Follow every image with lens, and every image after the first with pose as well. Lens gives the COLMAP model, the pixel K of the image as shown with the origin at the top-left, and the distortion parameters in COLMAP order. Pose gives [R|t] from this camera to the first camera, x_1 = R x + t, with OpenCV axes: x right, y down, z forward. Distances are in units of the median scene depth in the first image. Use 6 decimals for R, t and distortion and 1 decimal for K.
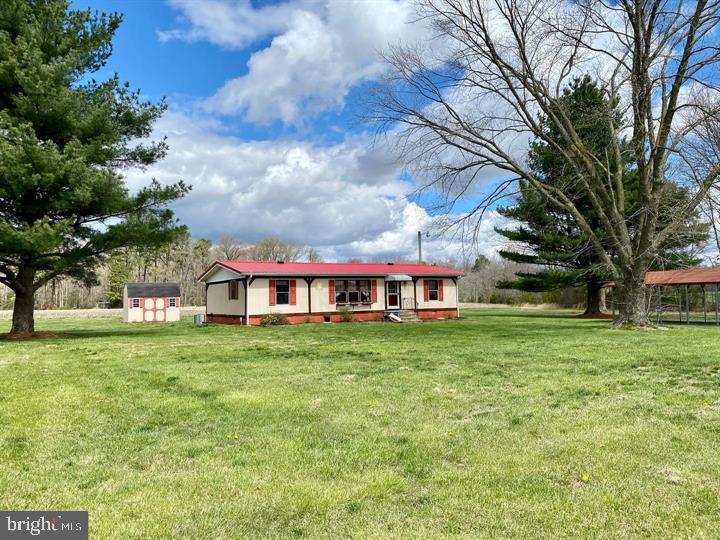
lens RADIAL K [[543.5, 0, 364.3], [0, 543.5, 269.6], [0, 0, 1]] dist [-0.010659, -0.006124]
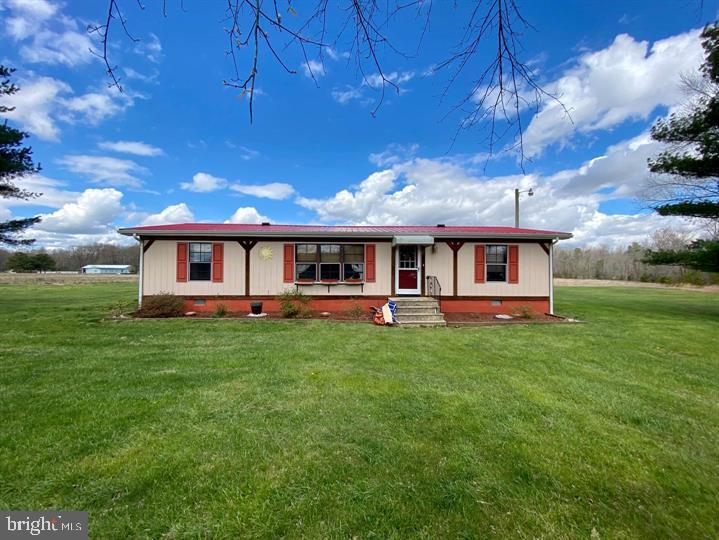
lens RADIAL K [[308.3, 0, 361.2], [0, 308.3, 268.4], [0, 0, 1]] dist [-0.009324, -0.002465]
pose [[0.869005, 0.016585, -0.494525, 0.174270], [0.003194, 0.999229, 0.039125, 0.031904], [0.494793, -0.035580, 0.868282, 0.696082]]
